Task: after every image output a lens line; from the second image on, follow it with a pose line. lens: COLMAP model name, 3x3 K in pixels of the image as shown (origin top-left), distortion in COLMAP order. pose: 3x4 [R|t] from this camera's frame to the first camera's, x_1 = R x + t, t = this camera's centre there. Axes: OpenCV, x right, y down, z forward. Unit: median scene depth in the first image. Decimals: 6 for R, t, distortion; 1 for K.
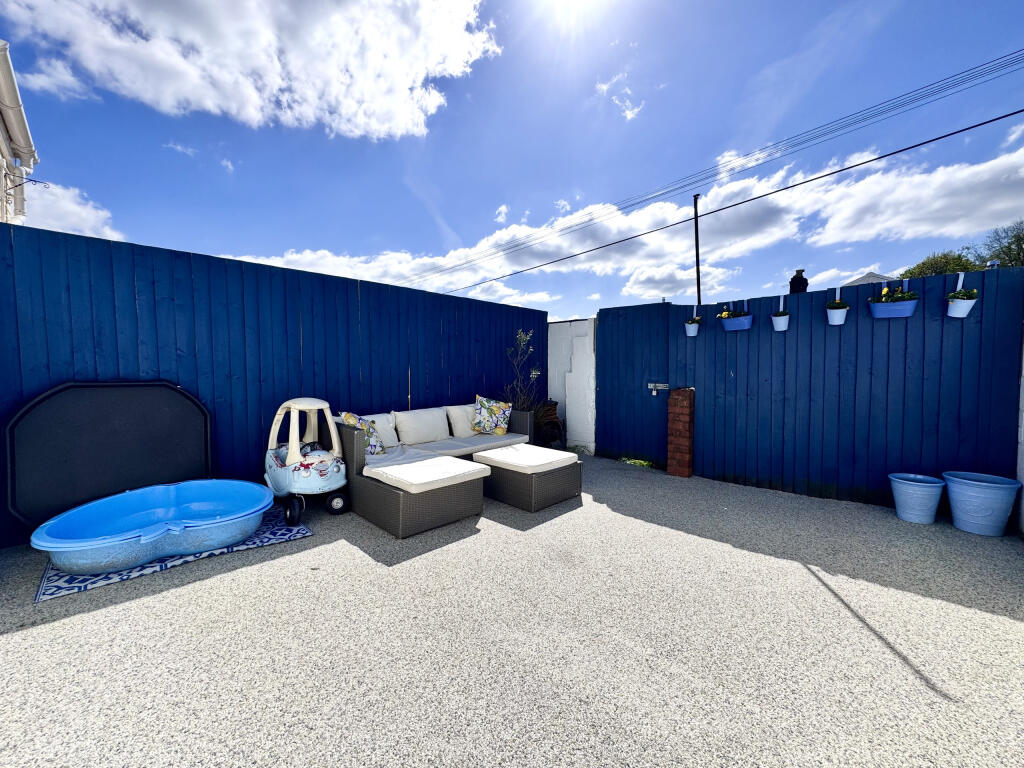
lens RADIAL K [[409.9, 0, 512.0], [0, 409.9, 384.0], [0, 0, 1]] dist [-0.002392, -0.000055]
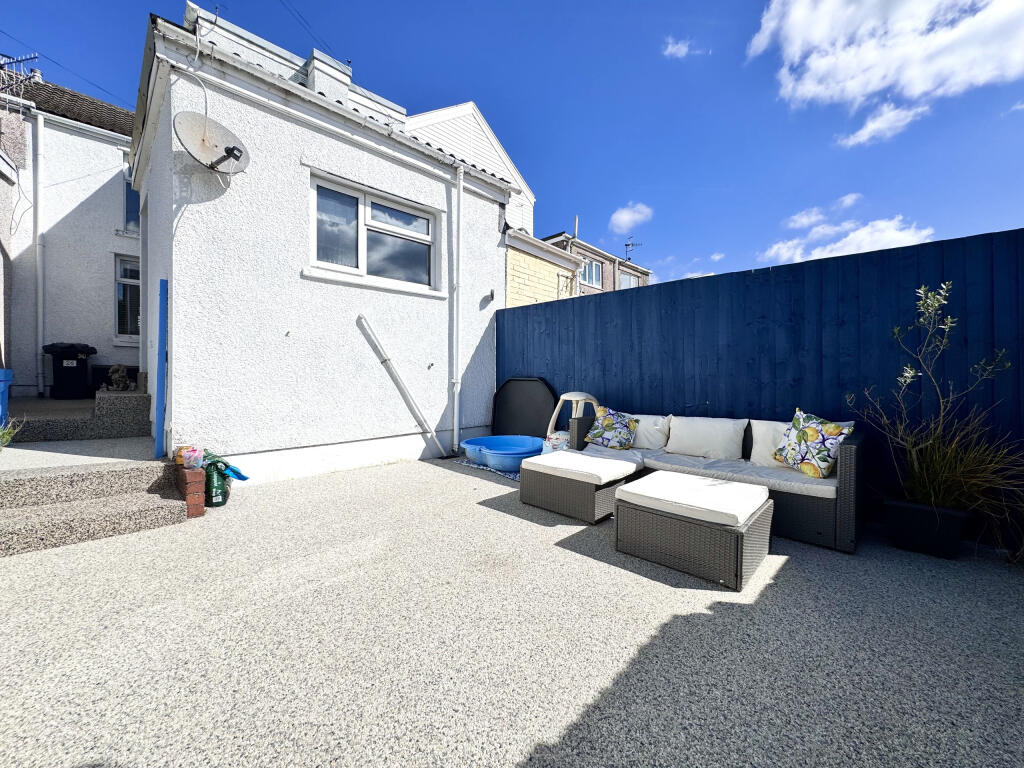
lens RADIAL K [[408.5, 0, 512.0], [0, 408.5, 384.0], [0, 0, 1]] dist [0.007494, -0.000104]
pose [[0.001687, 0.005305, -0.999985, 0.850347], [-0.046446, 0.998907, 0.005221, 0.009224], [0.998919, 0.046437, 0.001932, 0.825278]]
